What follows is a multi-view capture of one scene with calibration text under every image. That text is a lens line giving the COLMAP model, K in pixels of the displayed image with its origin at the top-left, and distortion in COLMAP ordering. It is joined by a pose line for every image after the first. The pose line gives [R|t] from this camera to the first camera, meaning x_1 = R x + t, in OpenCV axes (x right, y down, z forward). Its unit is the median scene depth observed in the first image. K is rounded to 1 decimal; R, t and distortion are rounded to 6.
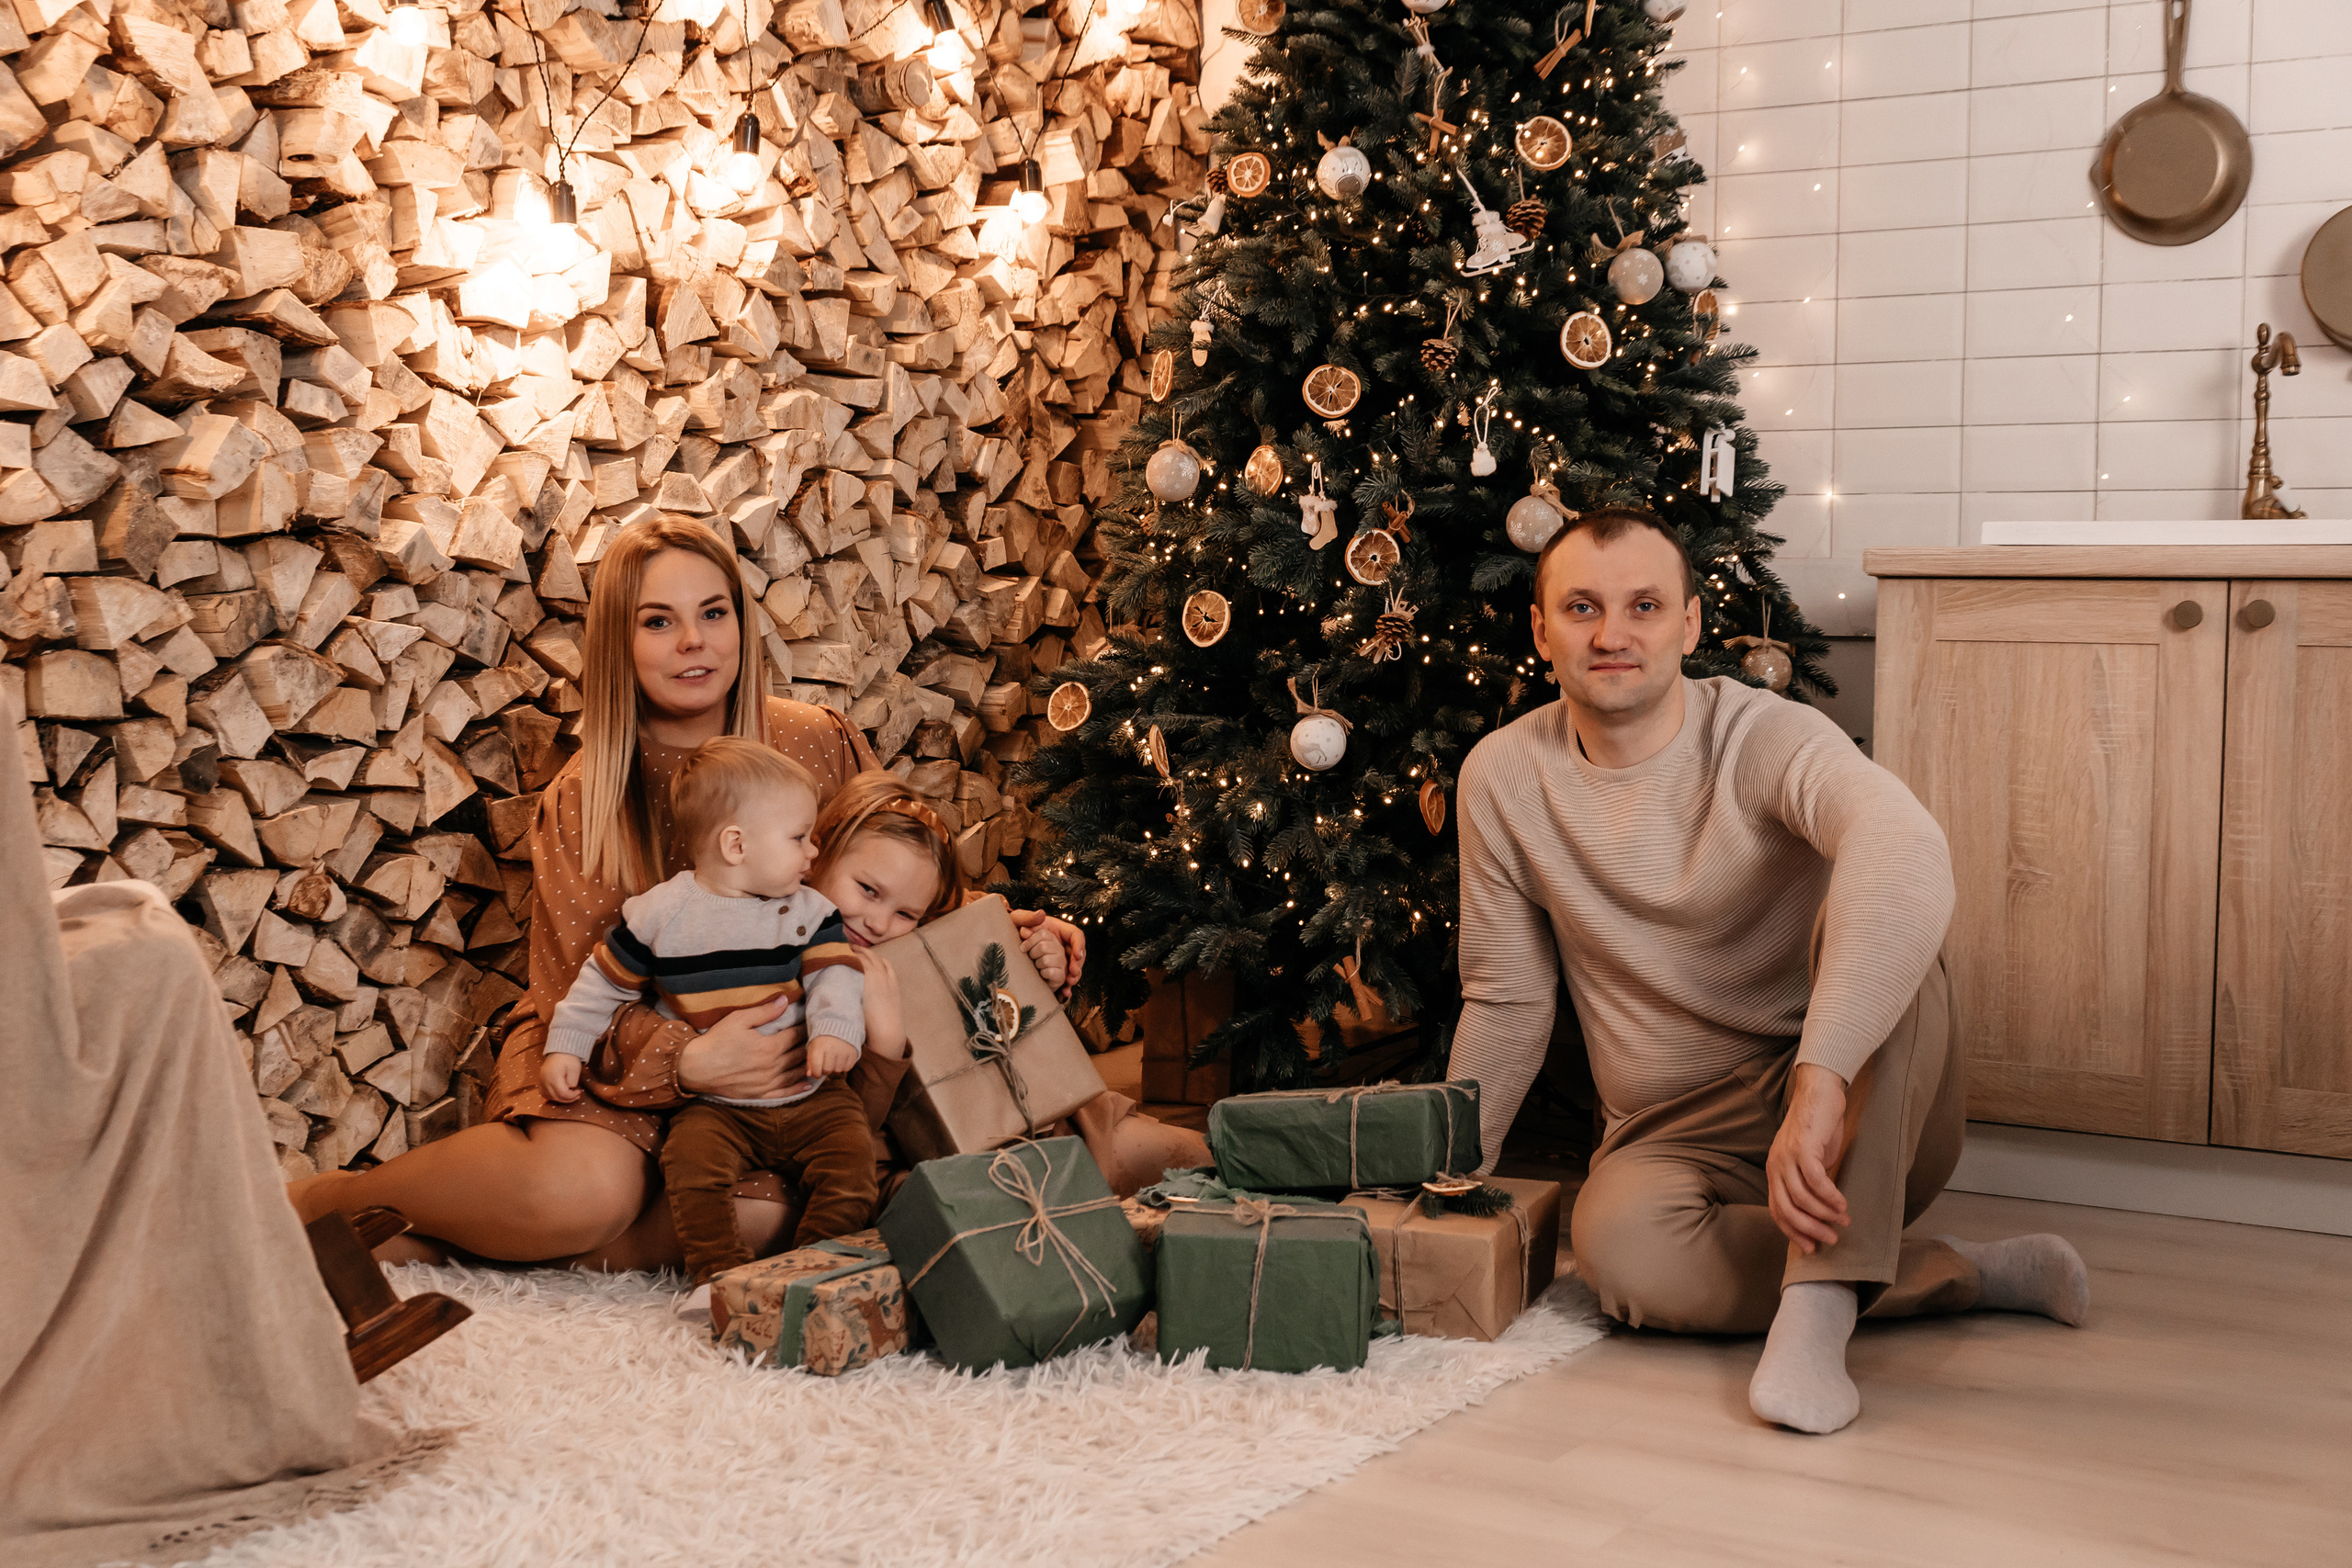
lens RADIAL K [[2700.1, 0, 1061.8], [0, 2700.1, 708.7], [0, 0, 1]] dist [-0.002148, 0.000000]
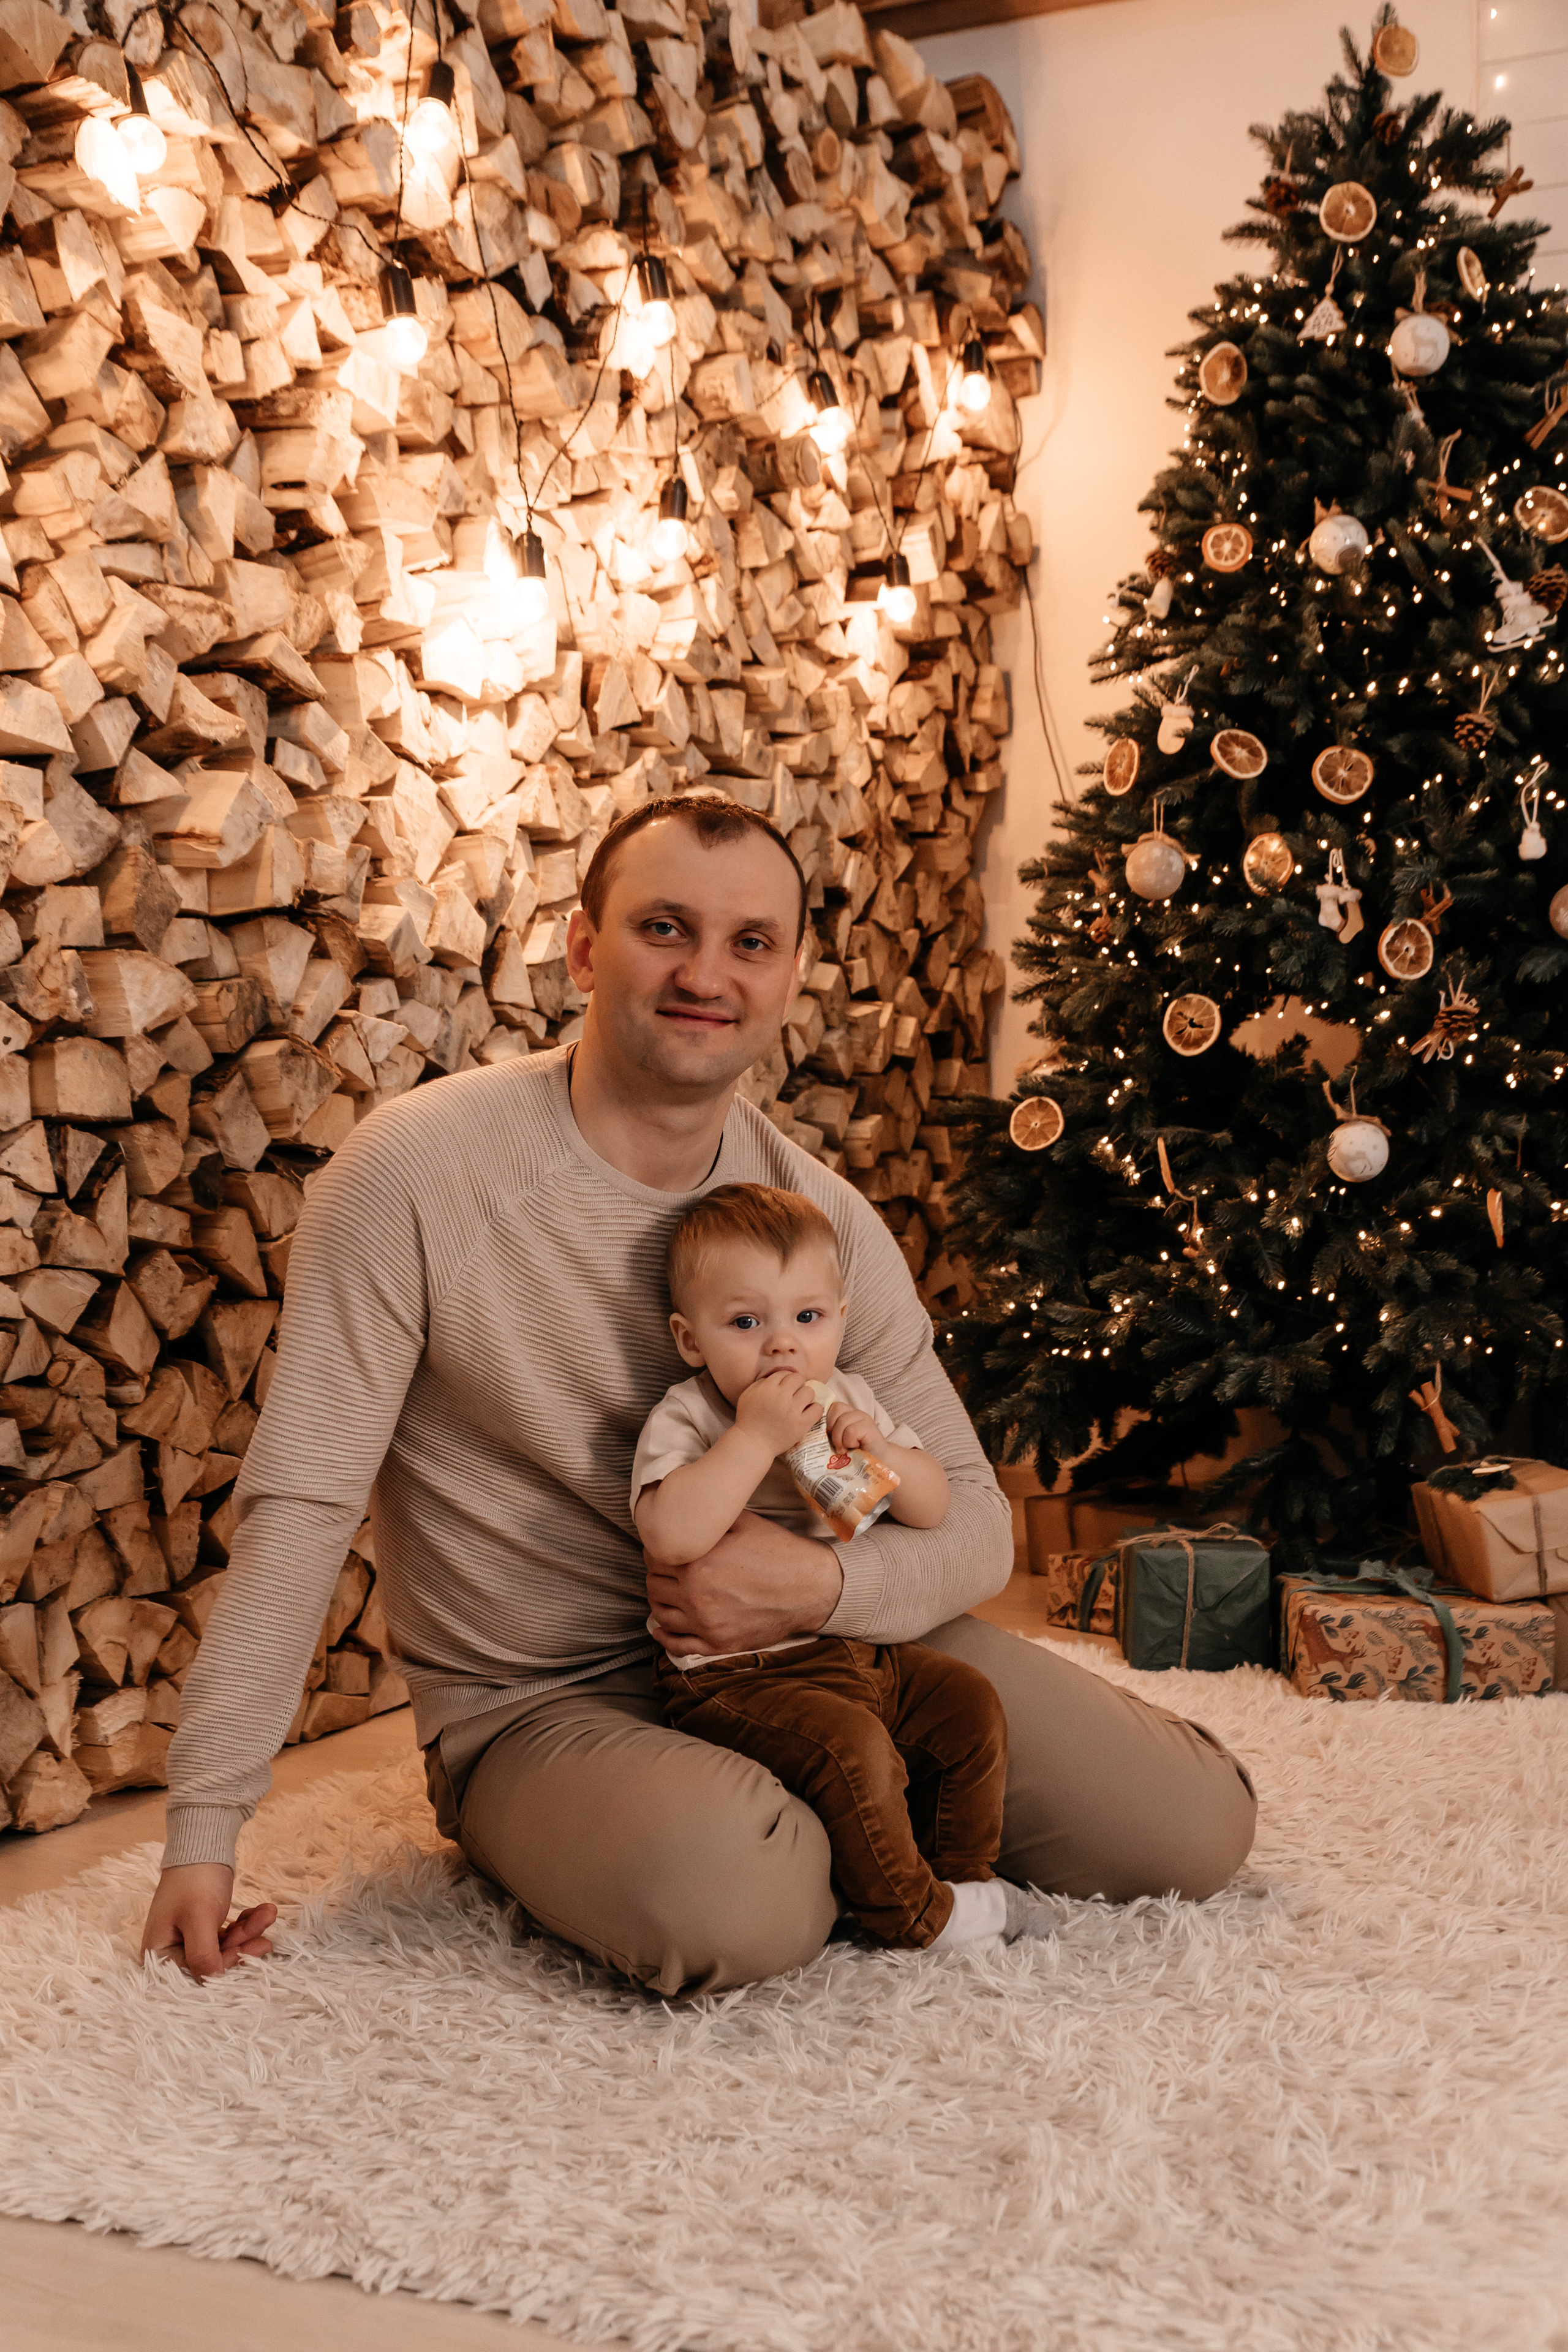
lens RADIAL K [[2700.4, 0, 786.1], [0, 2700.4, 1110.4], [0, 0, 1]] dist [-0.002148, 0.000000]
pose [[0.991977, -0.012696, 0.125780, -0.207560], [0.018050, 0.998975, -0.041517, 0.032832], [-0.125124, 0.043455, 0.991189, 0.108925]]
